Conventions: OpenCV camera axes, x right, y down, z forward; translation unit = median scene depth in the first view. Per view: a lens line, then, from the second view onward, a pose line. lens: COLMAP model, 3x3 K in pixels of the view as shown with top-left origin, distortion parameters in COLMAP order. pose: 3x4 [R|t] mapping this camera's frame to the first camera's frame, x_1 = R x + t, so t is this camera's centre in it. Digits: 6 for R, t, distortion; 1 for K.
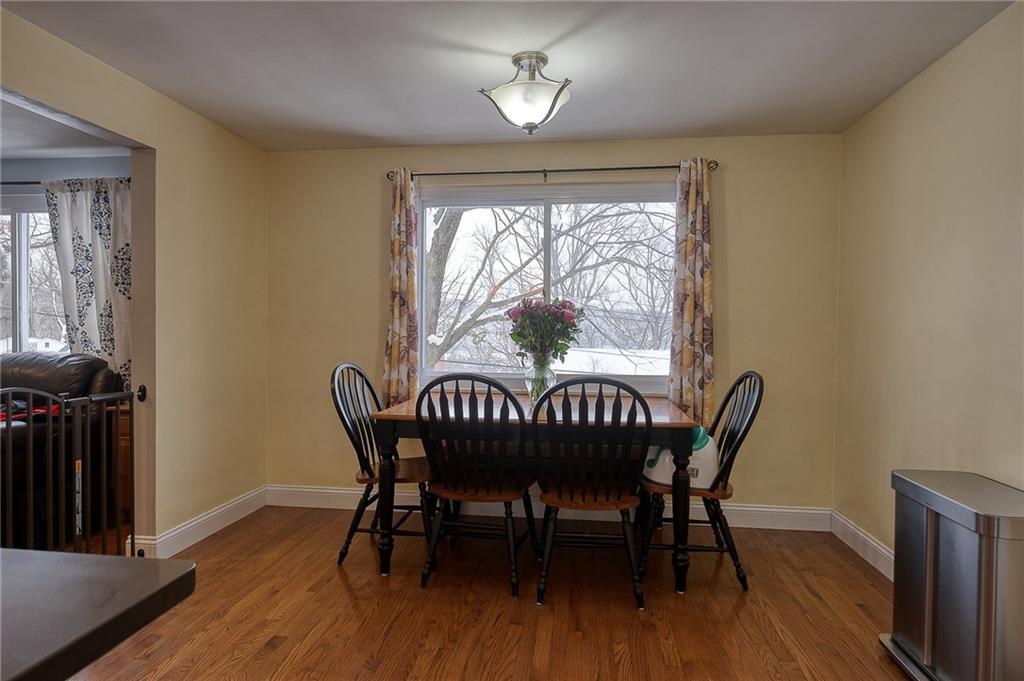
lens RADIAL K [[581.6, 0, 512.0], [0, 581.6, 340.5], [0, 0, 1]] dist [-0.004125, -0.002016]
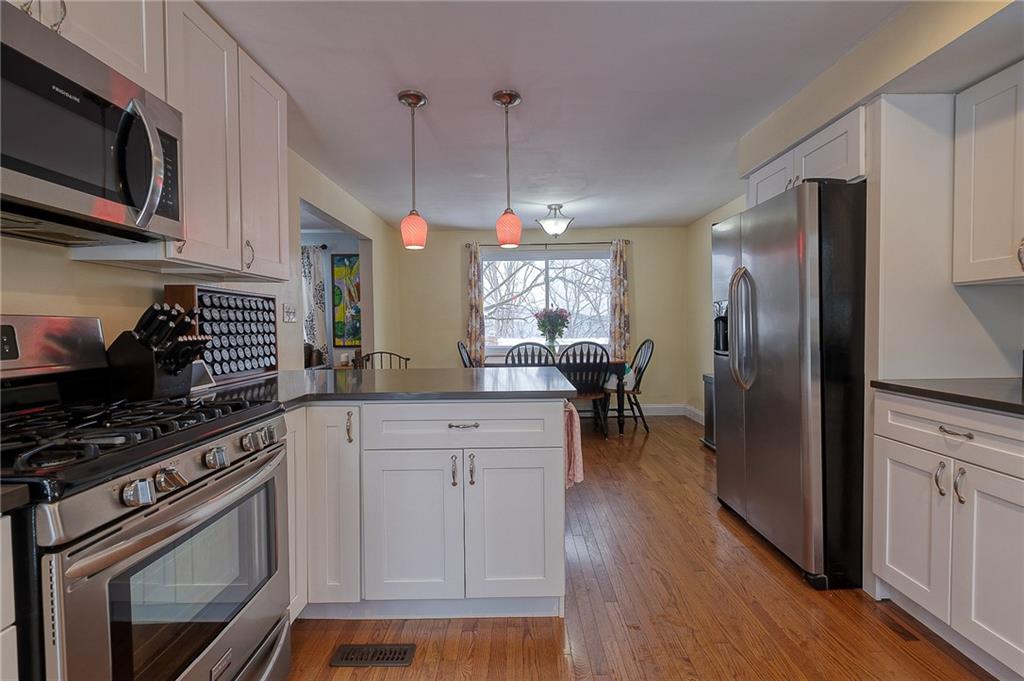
lens RADIAL K [[451.0, 0, 512.0], [0, 451.0, 340.5], [0, 0, 1]] dist [0.001674, -0.000108]
pose [[0.992098, -0.027784, 0.122350, -0.301079], [0.025460, 0.999465, 0.020519, 0.007598], [-0.122855, -0.017242, 0.992275, -0.619269]]
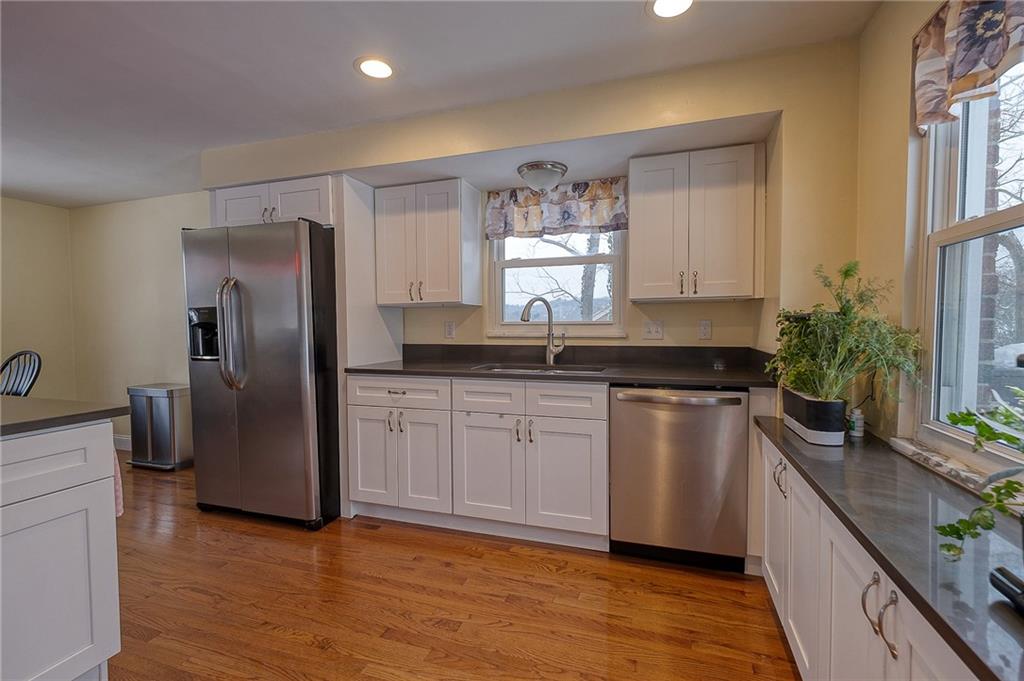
lens RADIAL K [[451.0, 0, 512.0], [0, 451.0, 340.5], [0, 0, 1]] dist [0.001674, -0.000108]
pose [[0.208429, -0.047161, 0.976900, -0.520254], [0.023528, 0.998789, 0.043197, 0.002222], [-0.977755, 0.013981, 0.209286, -0.584581]]
